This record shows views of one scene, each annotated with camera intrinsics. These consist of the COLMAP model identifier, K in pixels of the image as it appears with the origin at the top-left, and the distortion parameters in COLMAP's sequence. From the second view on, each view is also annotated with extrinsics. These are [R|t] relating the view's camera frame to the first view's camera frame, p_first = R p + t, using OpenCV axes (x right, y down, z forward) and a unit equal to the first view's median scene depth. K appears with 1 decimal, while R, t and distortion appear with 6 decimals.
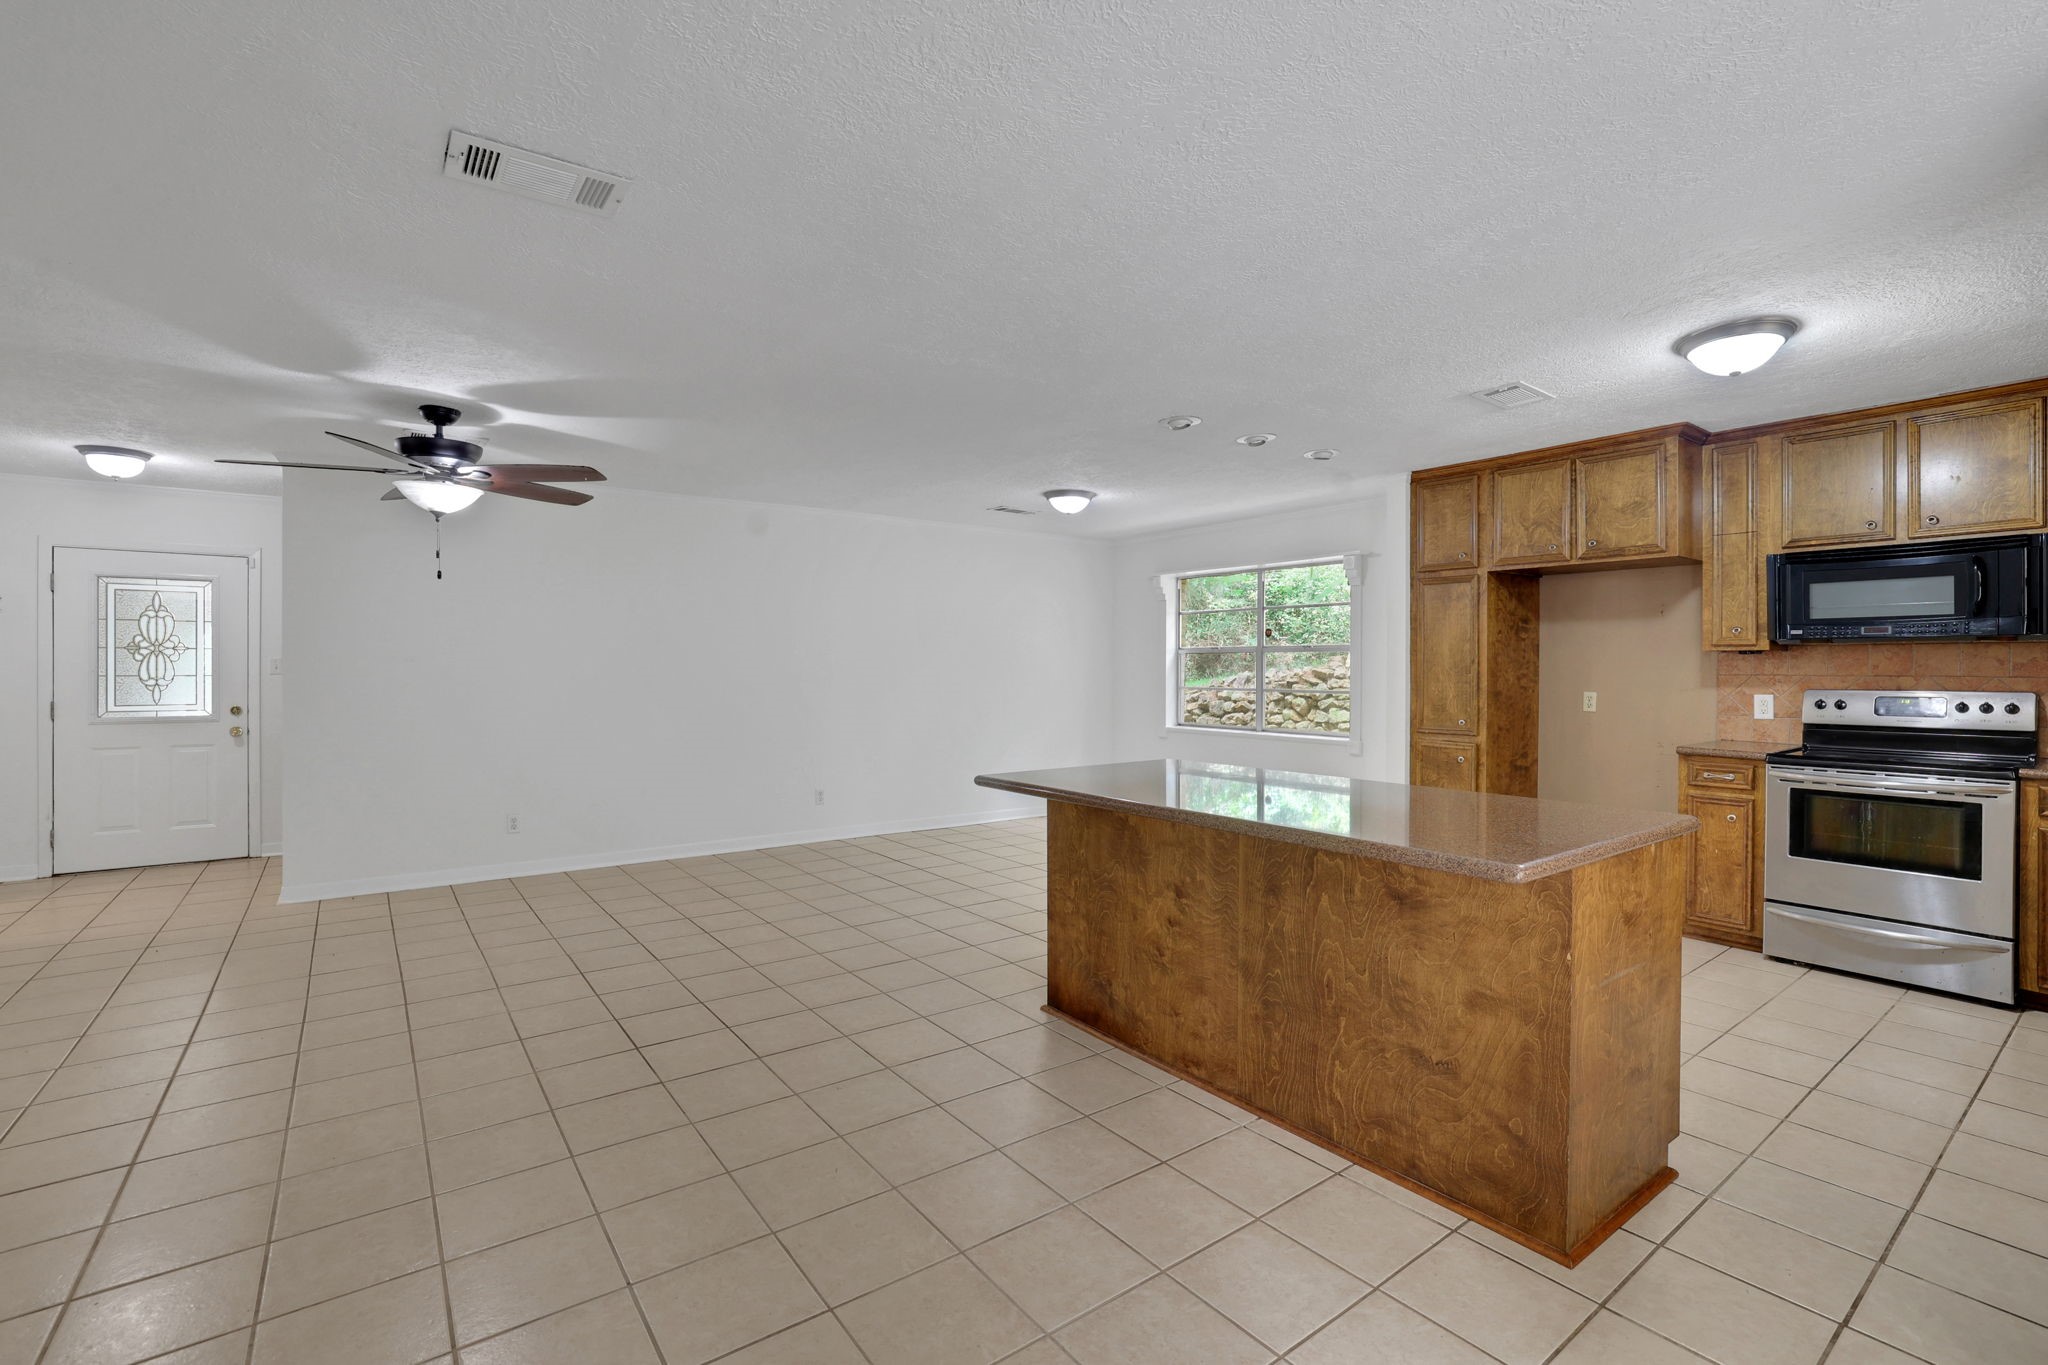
lens RADIAL K [[900.8, 0, 1002.7], [0, 900.8, 682.2], [0, 0, 1]] dist [-0.035076, 0.004579]
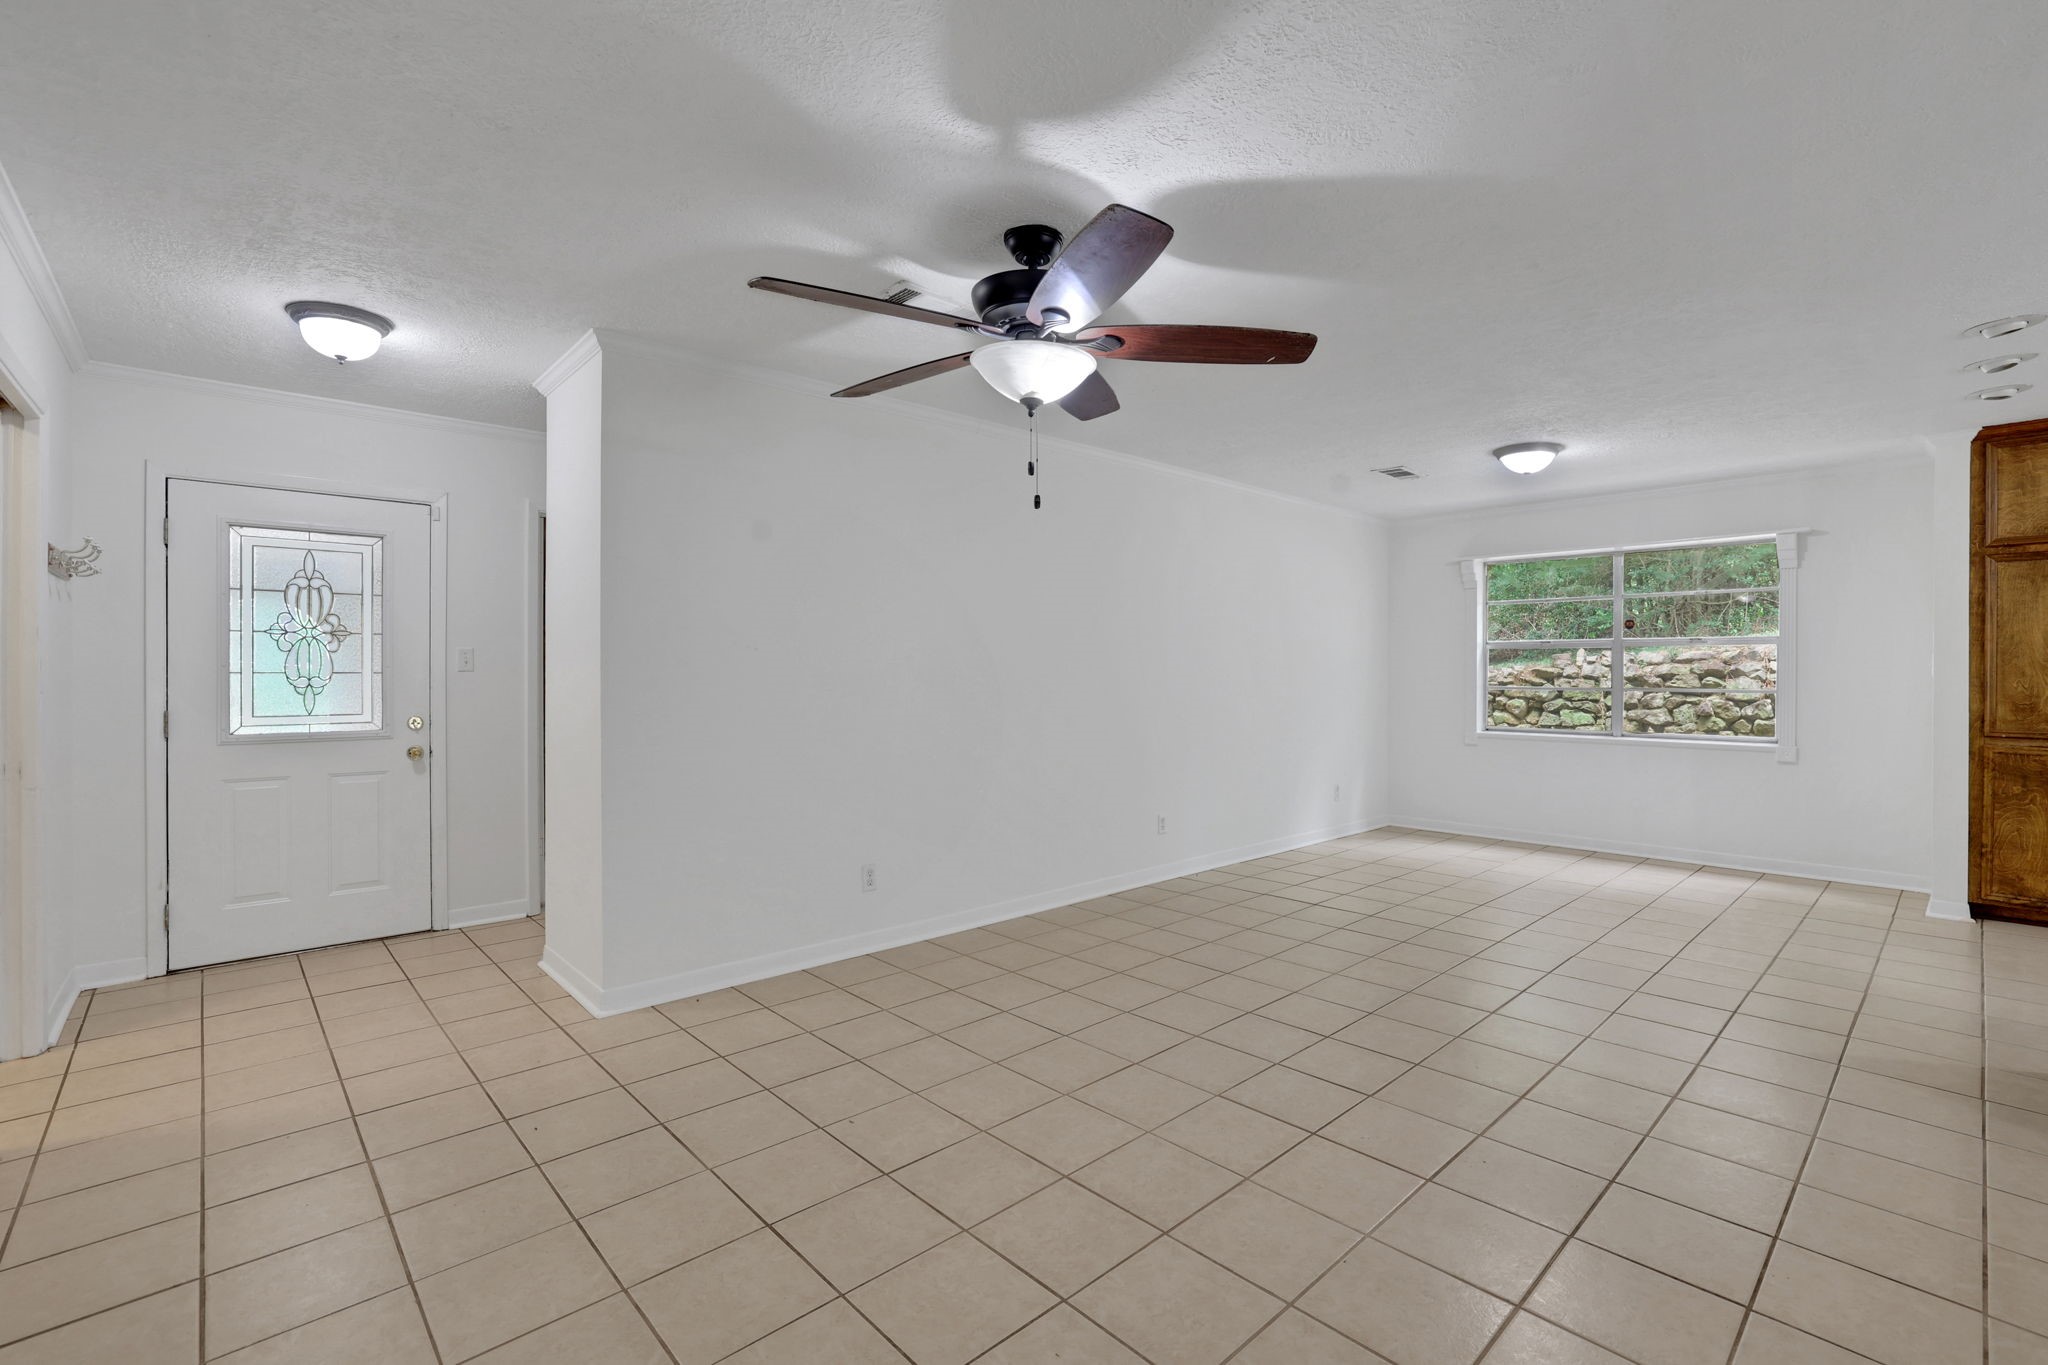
lens RADIAL K [[900.8, 0, 1023.4], [0, 900.8, 679.8], [0, 0, 1]] dist [-0.035076, 0.004579]
pose [[0.994808, -0.002417, 0.101738, -0.466918], [0.003273, 0.999961, -0.008251, 0.005688], [-0.101714, 0.008541, 0.994777, 0.247161]]
